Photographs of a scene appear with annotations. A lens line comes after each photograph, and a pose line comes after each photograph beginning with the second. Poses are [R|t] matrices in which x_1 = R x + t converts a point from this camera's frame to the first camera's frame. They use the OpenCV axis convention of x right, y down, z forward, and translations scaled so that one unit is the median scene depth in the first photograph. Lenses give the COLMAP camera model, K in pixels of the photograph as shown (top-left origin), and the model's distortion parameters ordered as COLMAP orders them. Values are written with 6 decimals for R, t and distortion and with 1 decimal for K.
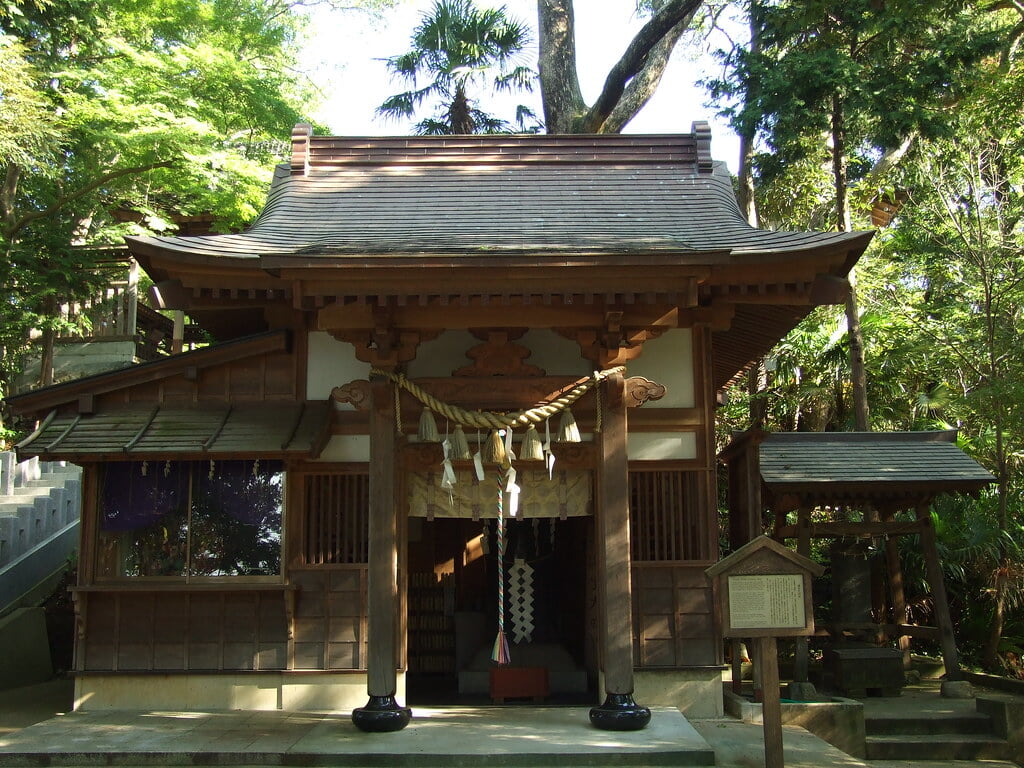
lens RADIAL K [[831.7, 0, 512.0], [0, 831.7, 384.0], [0, 0, 1]] dist [-0.043664, 0.009451]
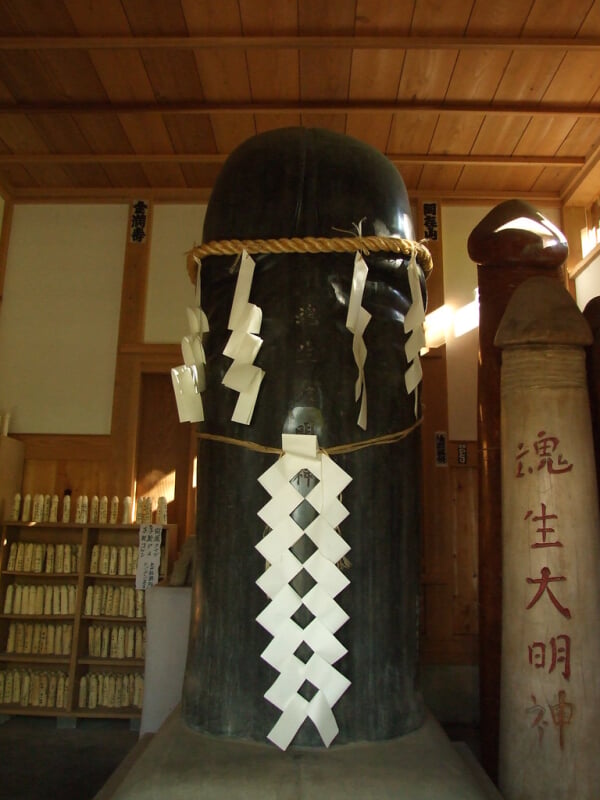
lens RADIAL K [[649.8, 0, 300.0], [0, 649.8, 400.0], [0, 0, 1]] dist [-0.043664, 0.009451]
pose [[0.999382, 0.020670, -0.028437, 0.014840], [-0.019274, 0.998635, 0.048538, 0.187715], [0.029401, -0.047960, 0.998416, 0.779515]]
